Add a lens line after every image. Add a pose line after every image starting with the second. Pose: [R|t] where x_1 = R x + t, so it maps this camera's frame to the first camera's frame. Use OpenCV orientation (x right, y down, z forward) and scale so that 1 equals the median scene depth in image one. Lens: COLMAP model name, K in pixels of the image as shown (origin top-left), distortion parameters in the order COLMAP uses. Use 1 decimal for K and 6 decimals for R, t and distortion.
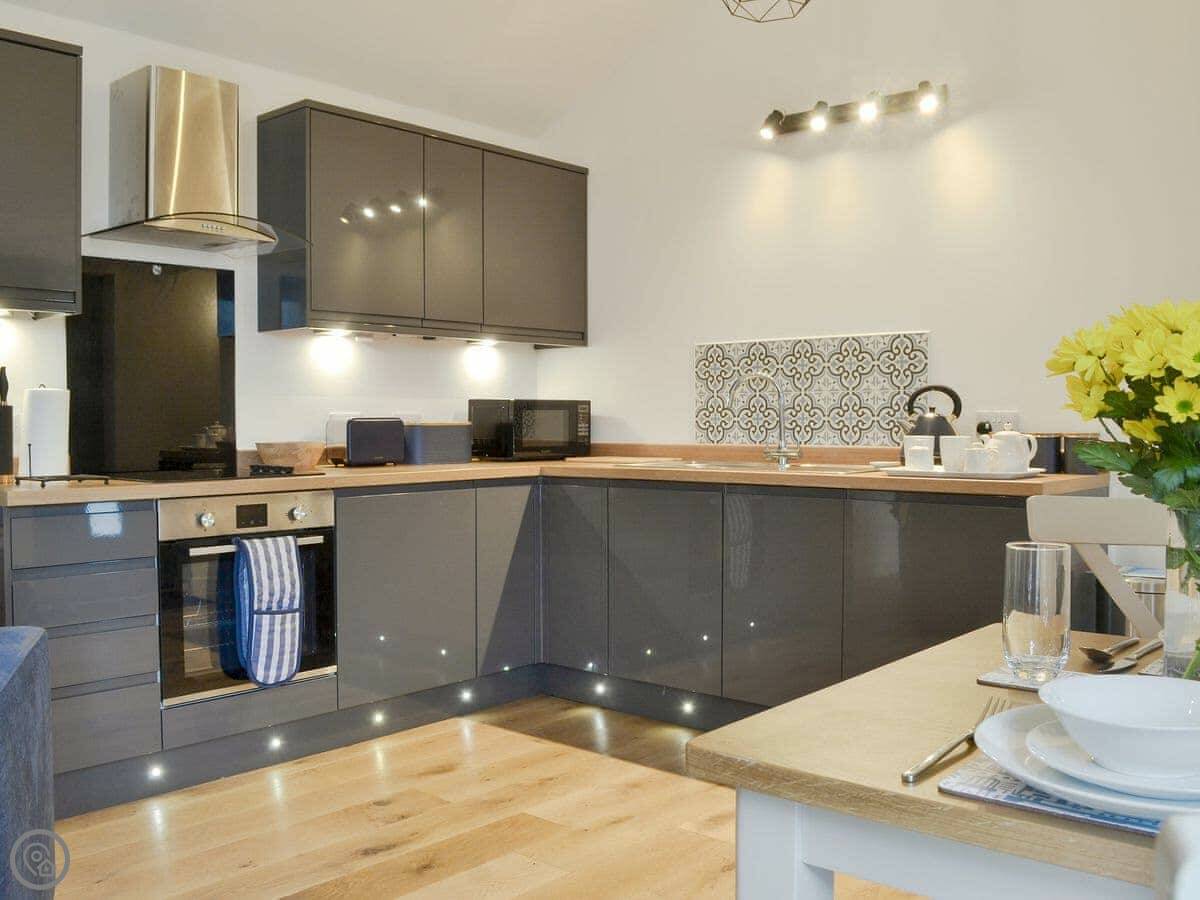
lens RADIAL K [[1077.2, 0, 593.6], [0, 1077.2, 458.6], [0, 0, 1]] dist [-0.088827, 0.008274]
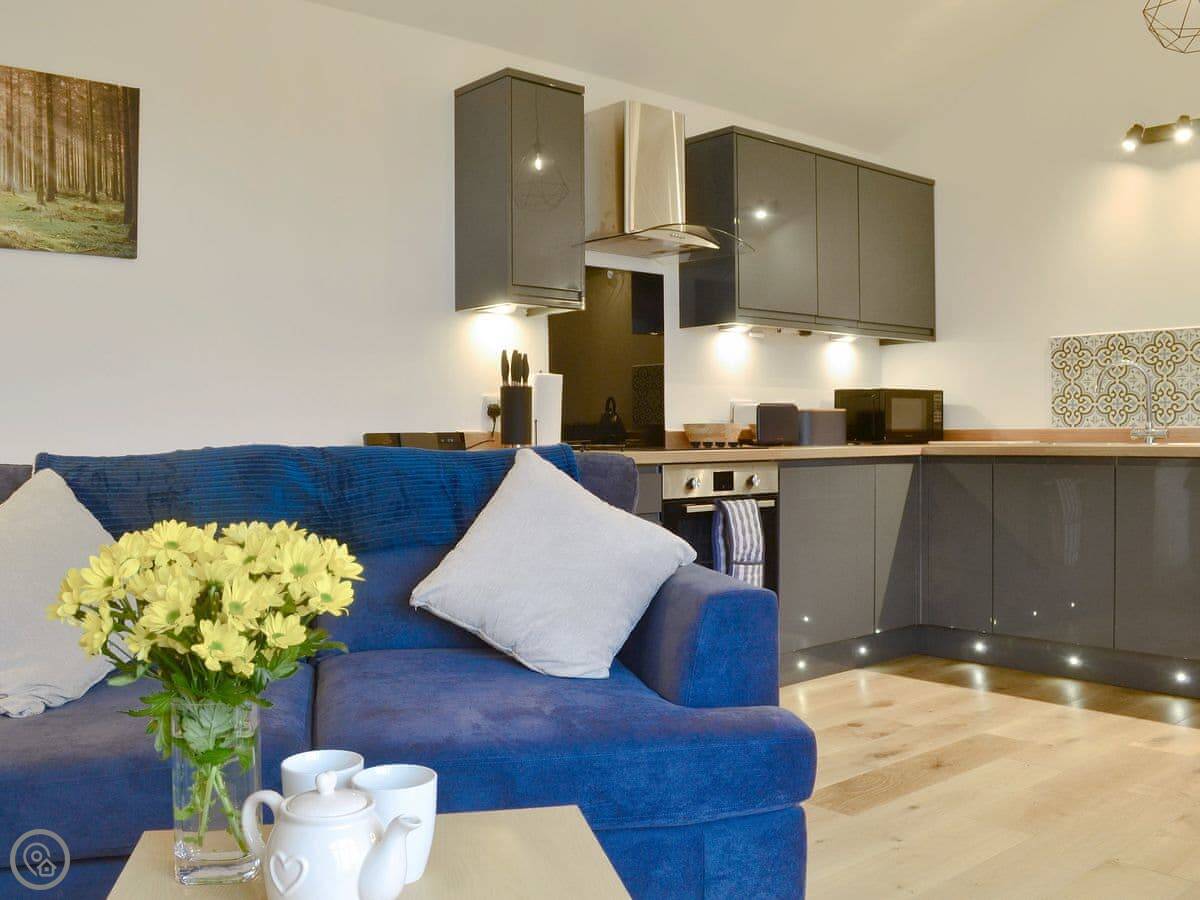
lens RADIAL K [[1077.2, 0, 605.1], [0, 1077.2, 442.4], [0, 0, 1]] dist [-0.088827, 0.008274]
pose [[0.989102, -0.001474, -0.147223, -0.219579], [-0.002257, 0.999681, -0.025172, 0.032891], [0.147213, 0.025230, 0.988783, -0.149381]]
